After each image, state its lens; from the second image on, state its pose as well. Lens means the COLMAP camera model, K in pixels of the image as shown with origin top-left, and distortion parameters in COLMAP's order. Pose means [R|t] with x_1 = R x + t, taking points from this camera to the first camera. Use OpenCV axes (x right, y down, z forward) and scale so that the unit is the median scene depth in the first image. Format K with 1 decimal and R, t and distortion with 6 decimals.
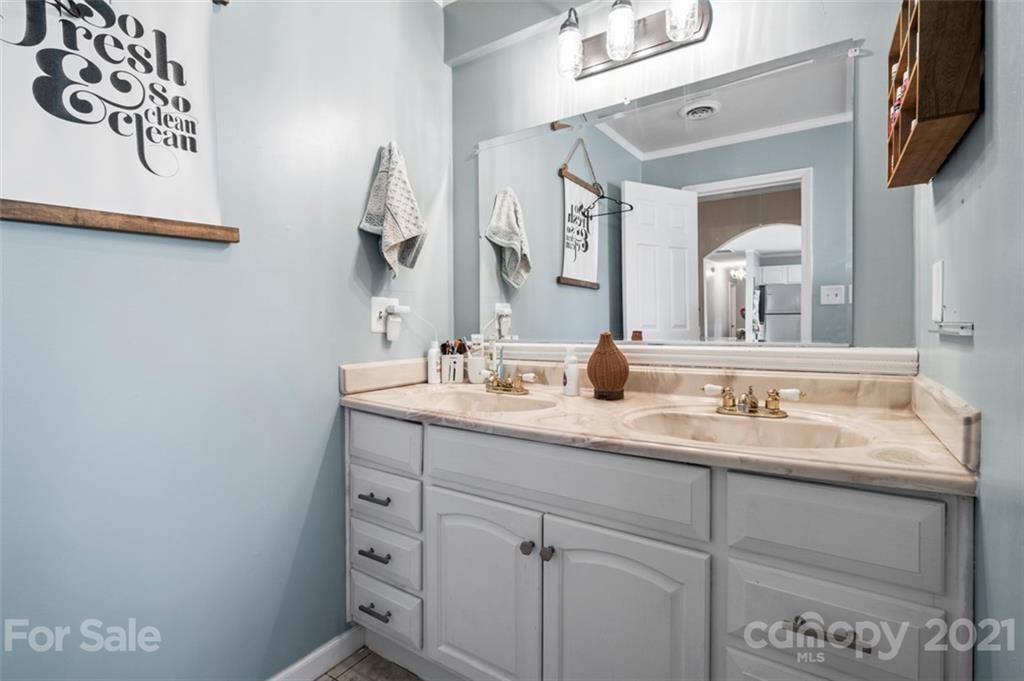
lens RADIAL K [[495.0, 0, 511.2], [0, 495.0, 329.9], [0, 0, 1]] dist [-0.000549, -0.000036]
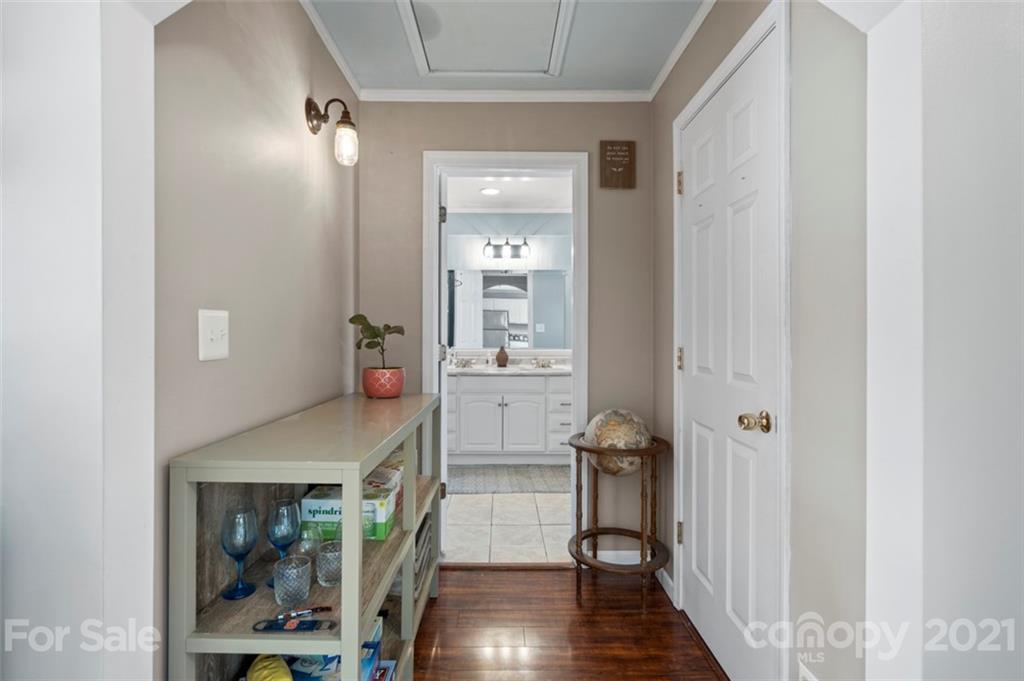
lens RADIAL K [[495.0, 0, 511.2], [0, 495.0, 329.9], [0, 0, 1]] dist [-0.000549, -0.000036]
pose [[0.824027, 0.007116, 0.566506, -1.542542], [0.000609, 0.999909, -0.013447, -0.053436], [-0.566551, 0.011426, 0.823948, -1.625956]]
